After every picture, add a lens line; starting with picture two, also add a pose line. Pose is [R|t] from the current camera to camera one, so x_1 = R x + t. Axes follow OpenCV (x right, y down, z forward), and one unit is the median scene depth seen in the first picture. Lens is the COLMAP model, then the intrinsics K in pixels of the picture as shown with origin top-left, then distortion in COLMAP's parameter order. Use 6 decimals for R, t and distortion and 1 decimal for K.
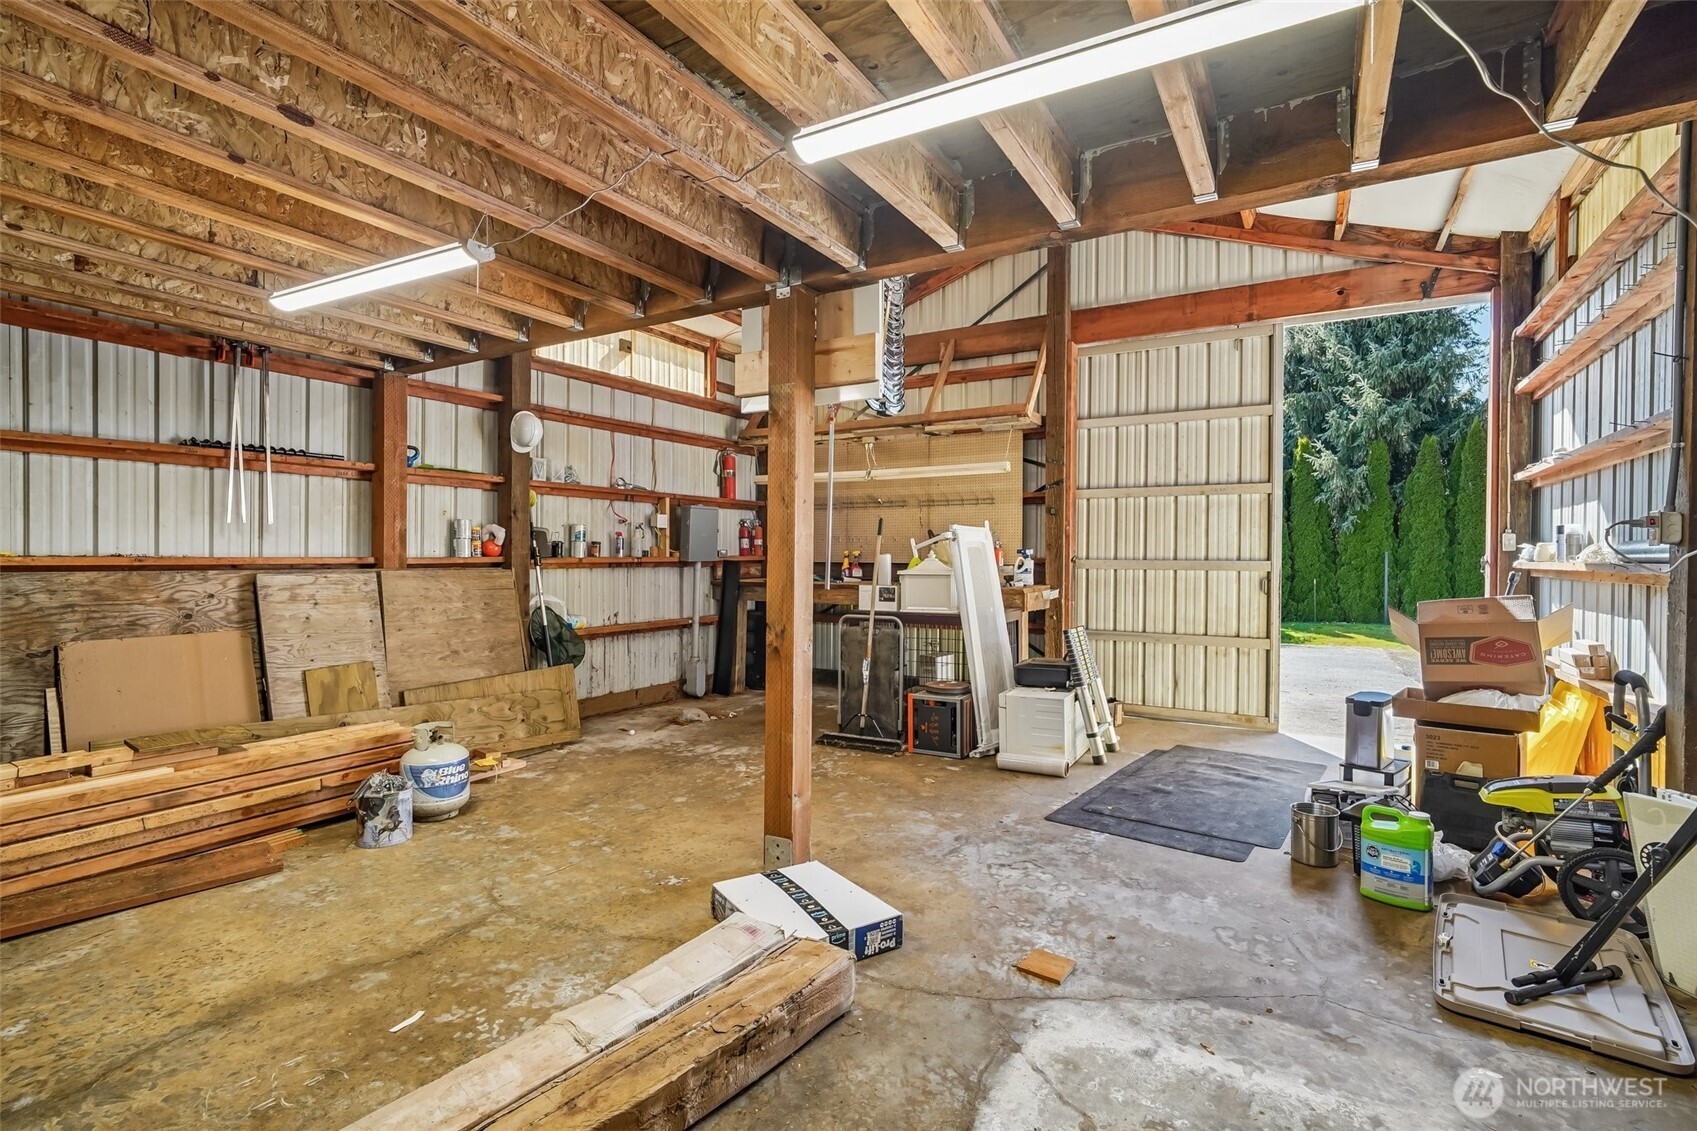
lens RADIAL K [[808.9, 0, 854.3], [0, 808.9, 542.6], [0, 0, 1]] dist [-0.009305, 0.000284]
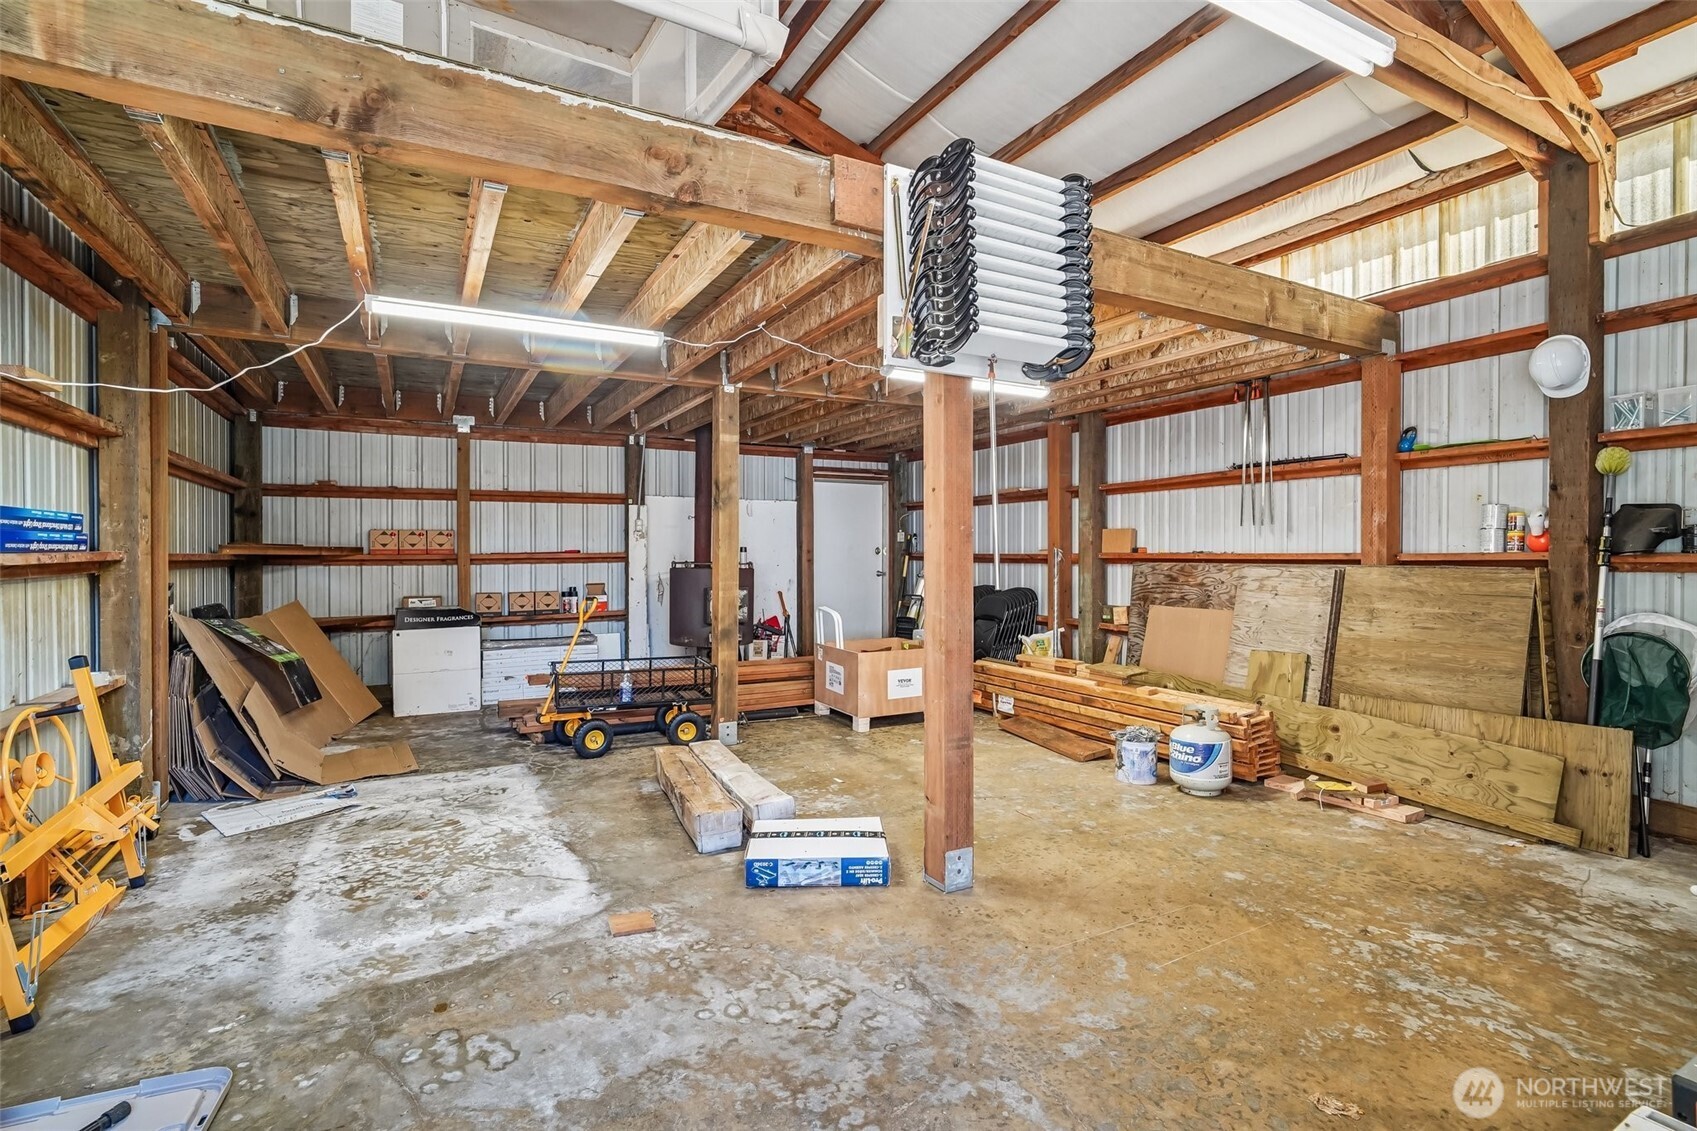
lens RADIAL K [[808.9, 0, 854.3], [0, 808.9, 542.6], [0, 0, 1]] dist [-0.009305, 0.000284]
pose [[-0.524038, -0.015697, -0.851551, 0.726198], [0.011583, 0.999606, -0.025554, 0.030621], [0.851616, -0.023254, -0.523649, 1.312447]]
